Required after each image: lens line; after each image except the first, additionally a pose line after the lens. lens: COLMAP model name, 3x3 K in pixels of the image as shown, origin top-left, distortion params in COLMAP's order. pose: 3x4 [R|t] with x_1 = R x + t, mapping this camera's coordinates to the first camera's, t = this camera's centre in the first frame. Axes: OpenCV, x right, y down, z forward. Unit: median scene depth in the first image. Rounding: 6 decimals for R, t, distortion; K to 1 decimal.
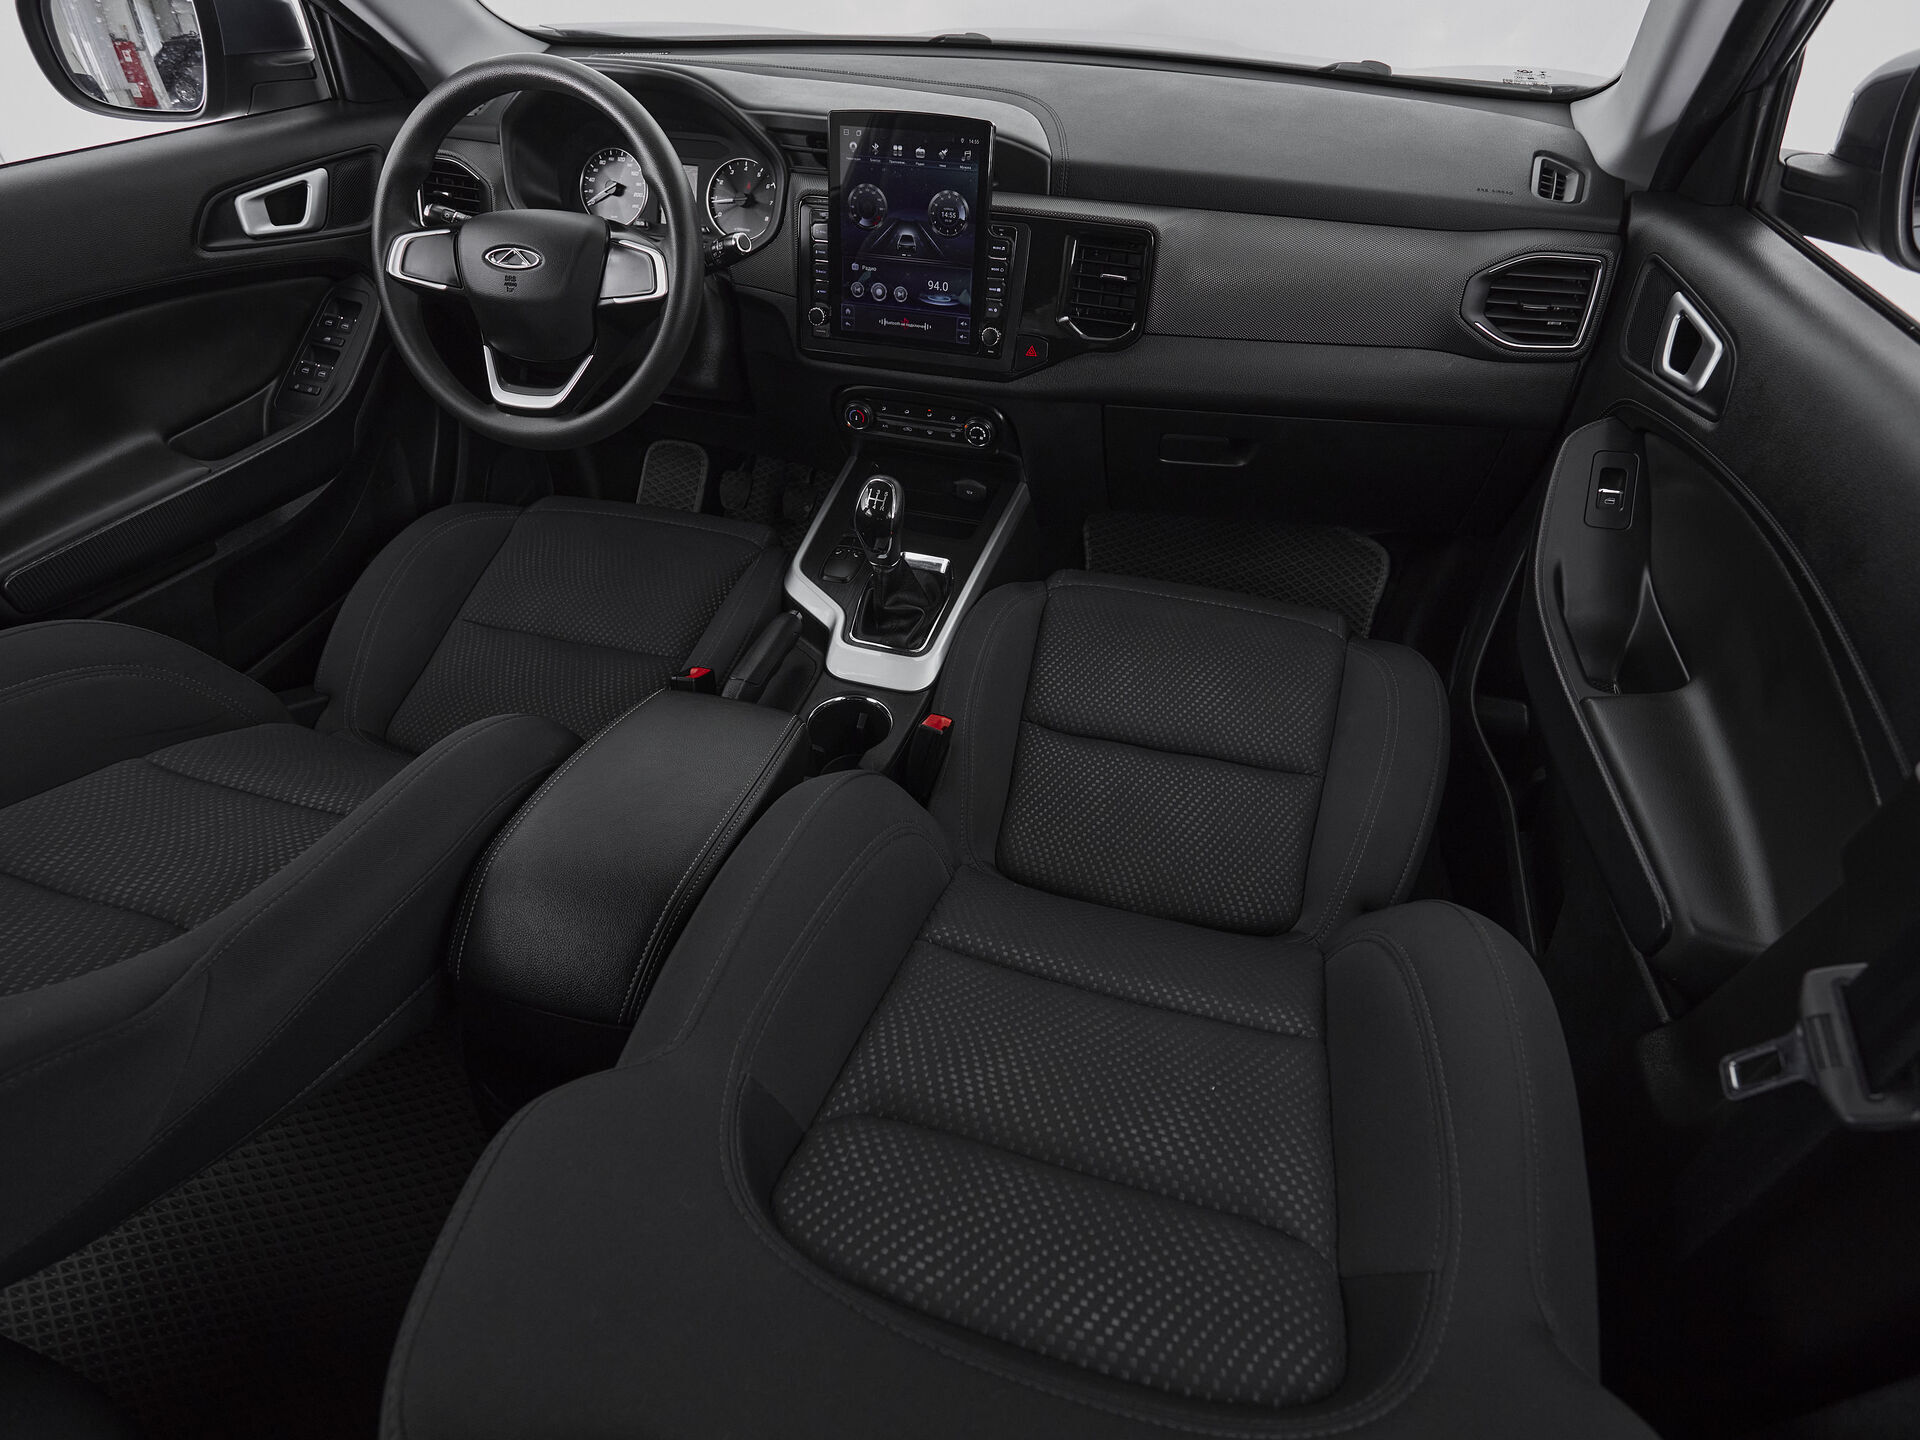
lens RADIAL K [[1051.1, 0, 952.6], [0, 1051.1, 715.6], [0, 0, 1]] dist [0.002905, -0.003948]
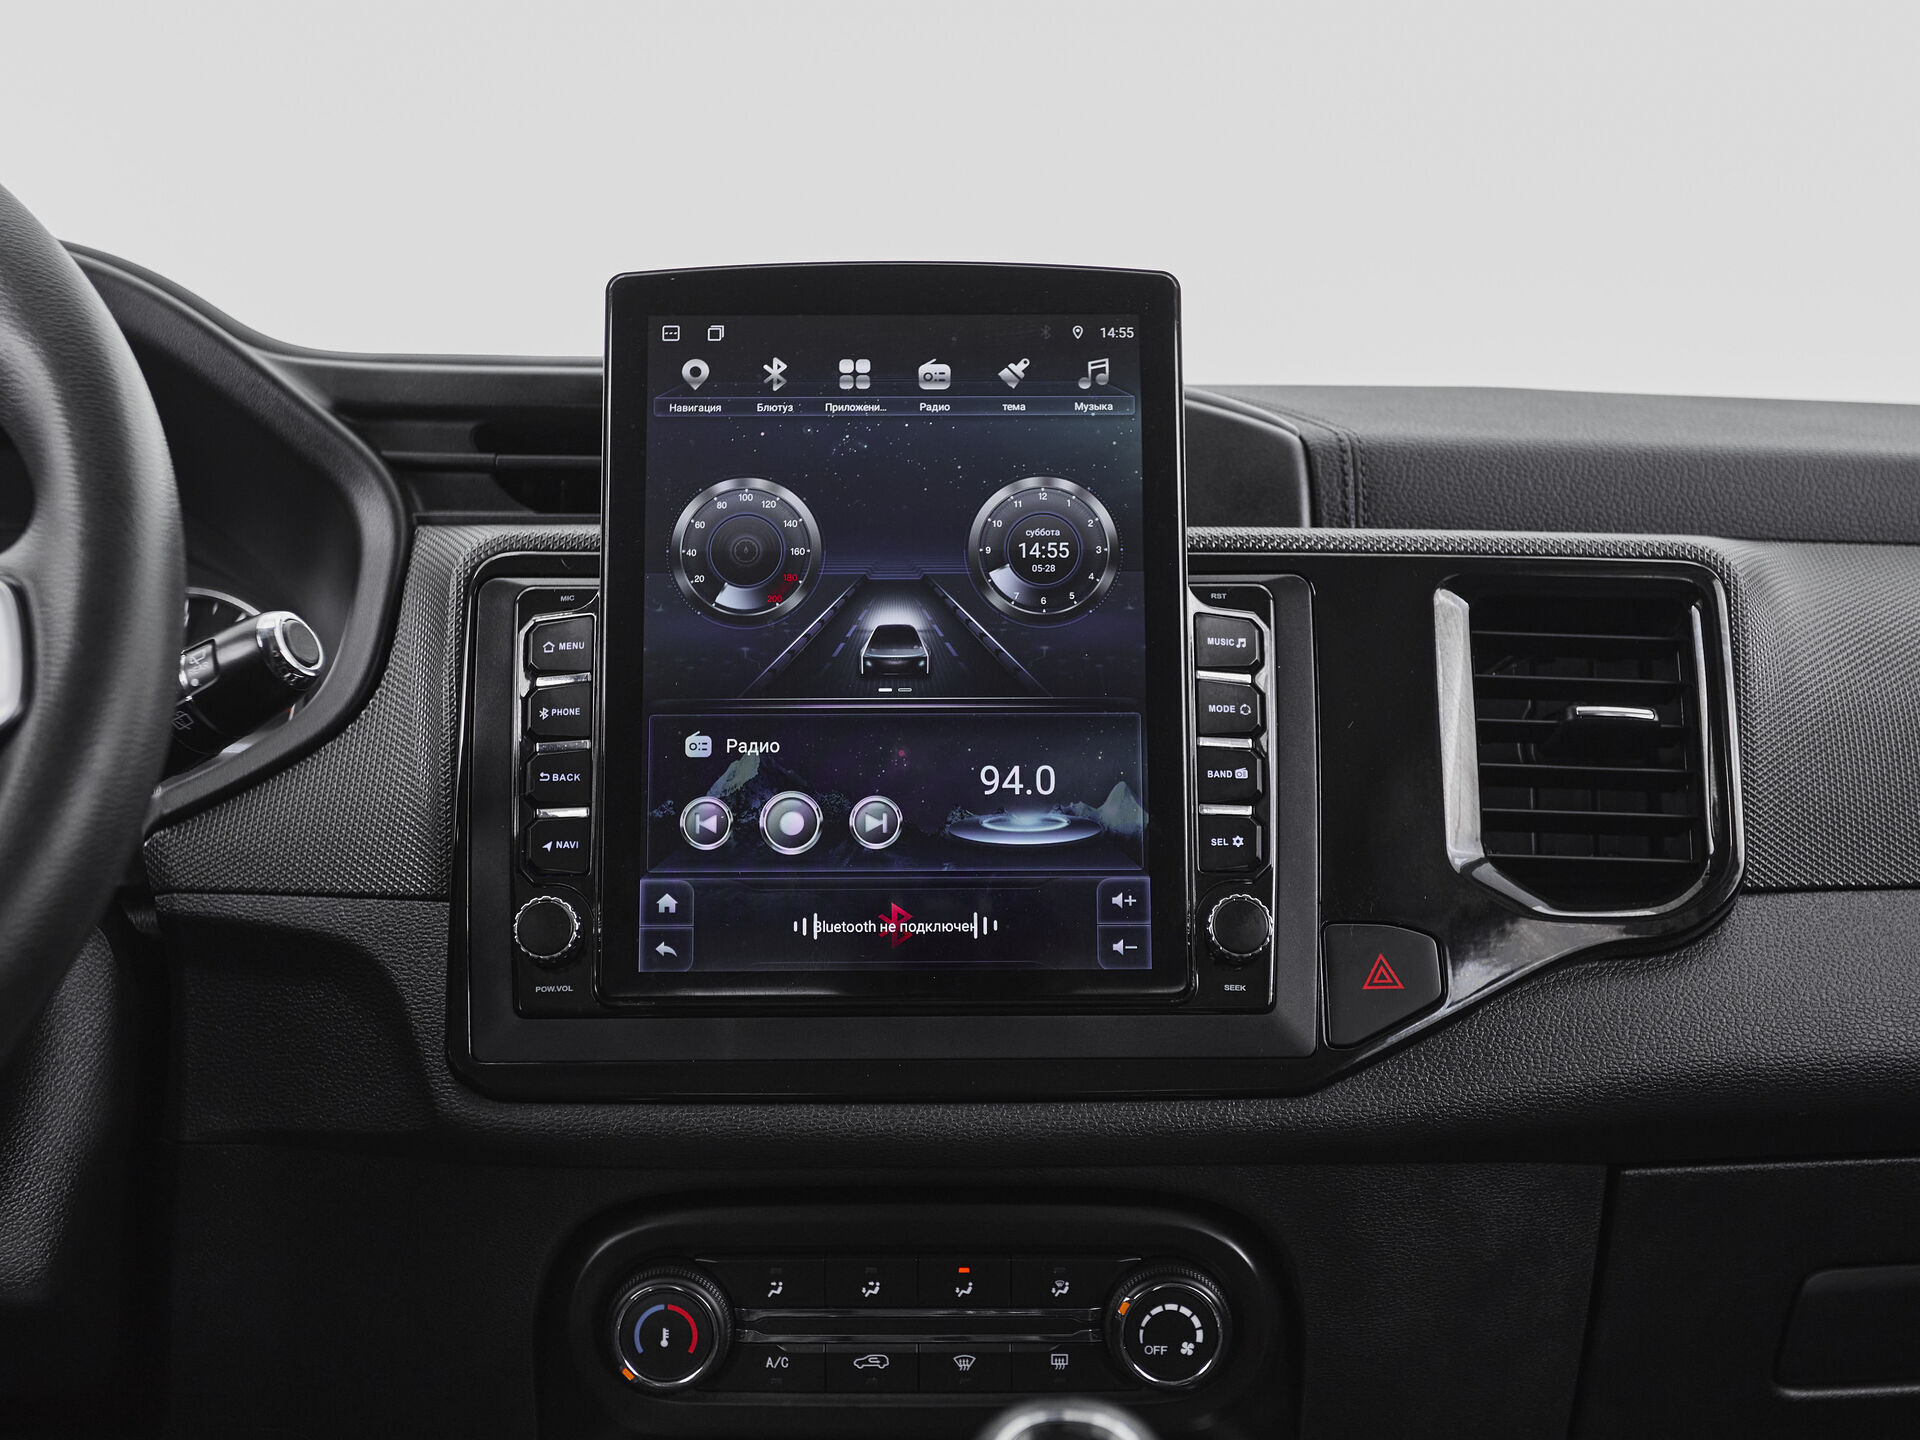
lens RADIAL K [[2341.0, 0, 947.0], [0, 2341.0, 722.5], [0, 0, 1]] dist [0.036795, 0.000000]
pose [[0.955989, -0.007169, 0.293315, -0.210015], [0.193767, 0.766104, -0.612812, -0.045393], [-0.220317, 0.642676, 0.733776, 0.534984]]
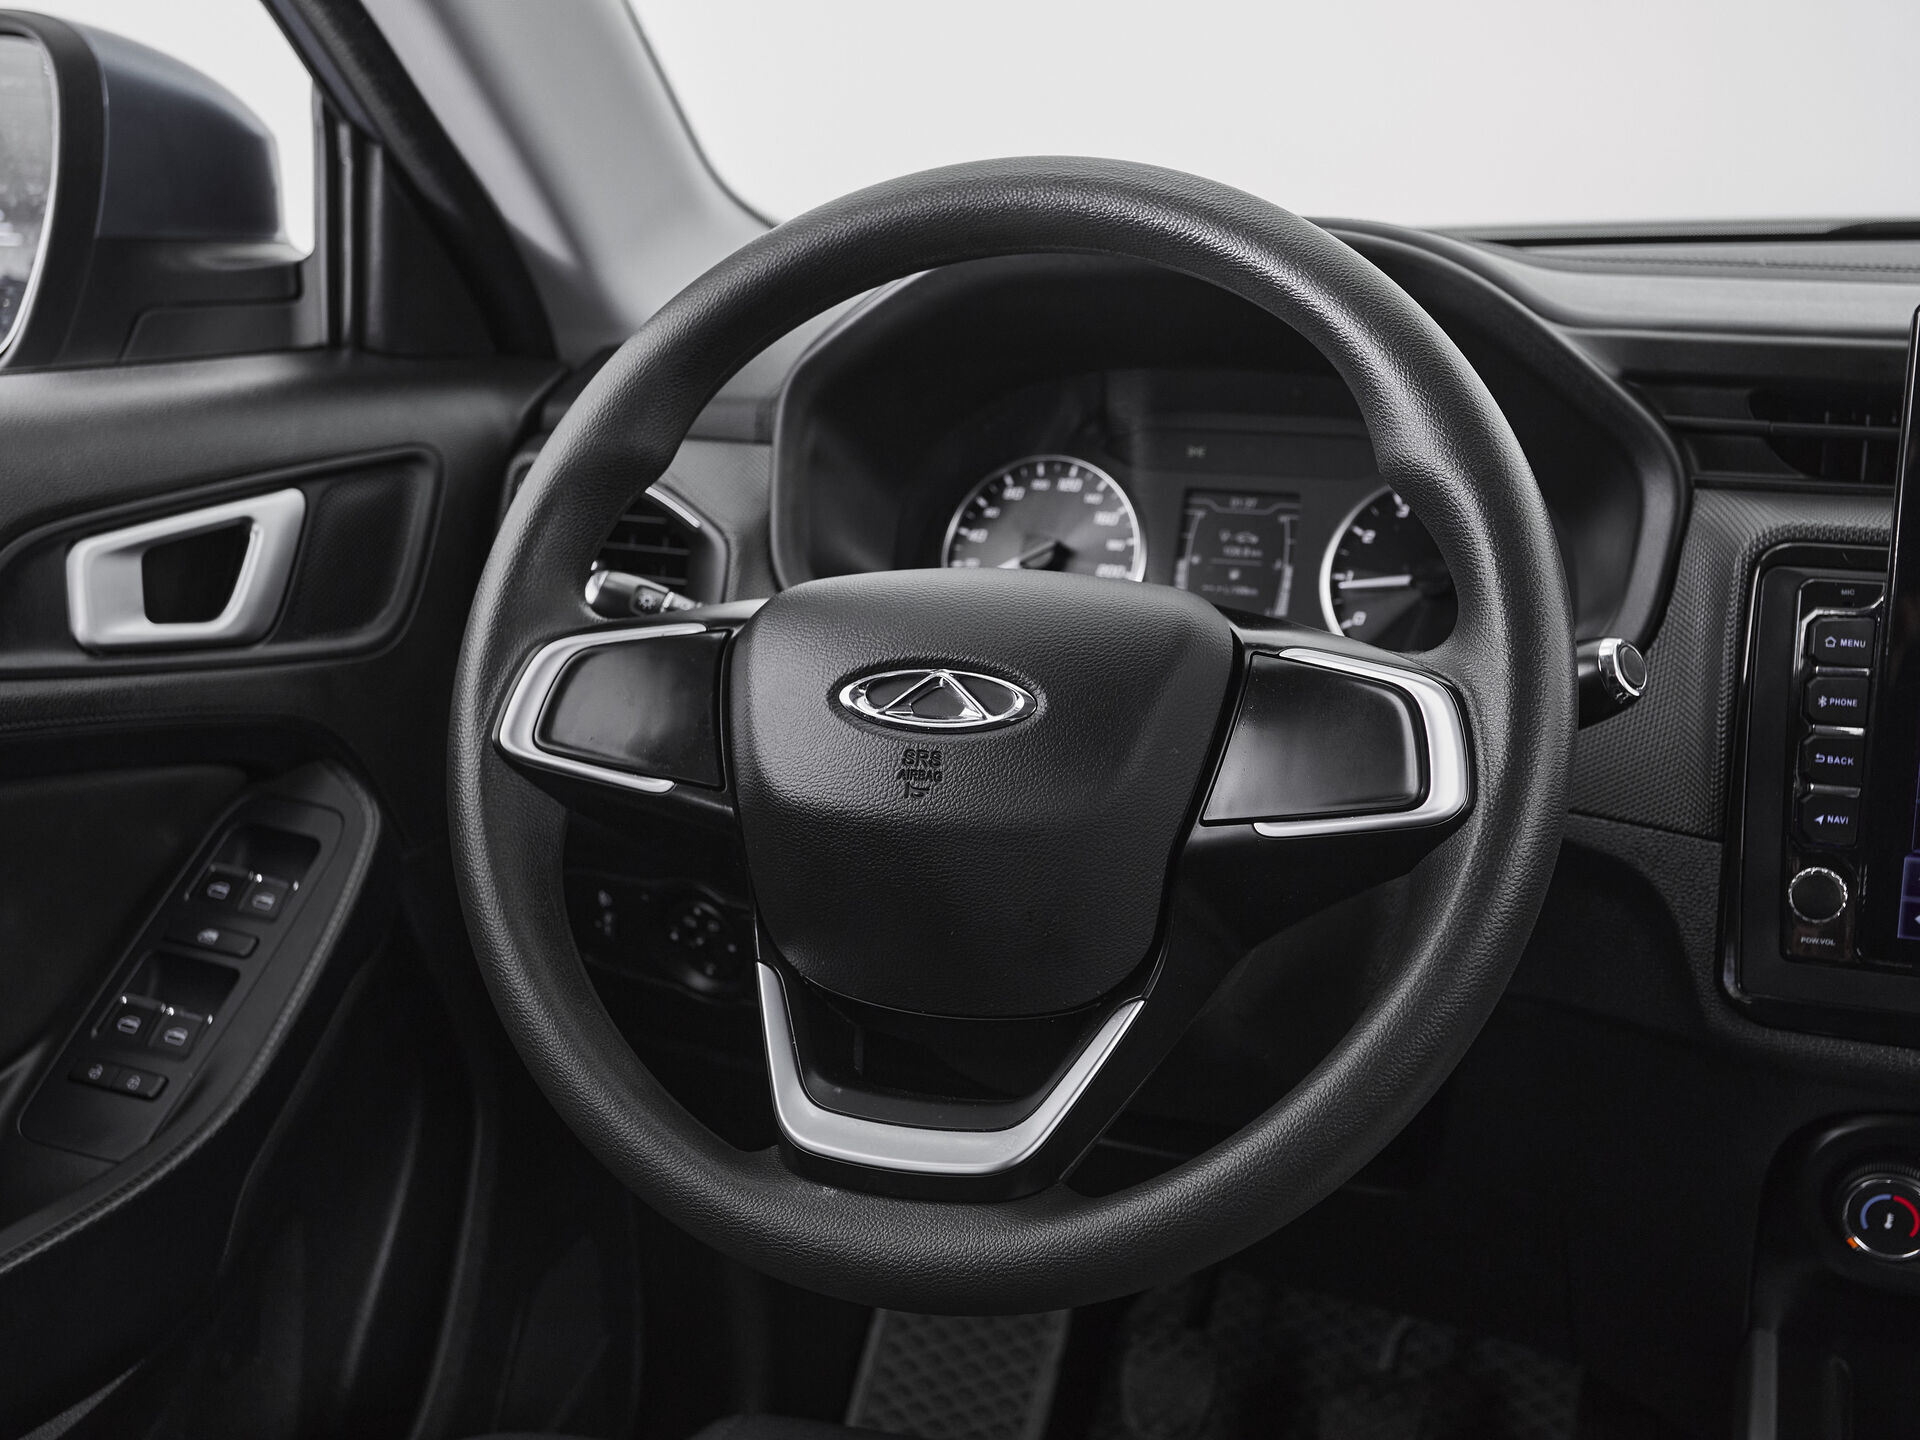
lens RADIAL K [[2341.0, 0, 949.4], [0, 2341.0, 717.9], [0, 0, 1]] dist [0.036795, 0.000000]
pose [[0.995259, 0.009869, -0.096759, -0.322500], [-0.050962, 0.900256, -0.432367, -0.122585], [0.082841, 0.435249, 0.896491, 0.357613]]
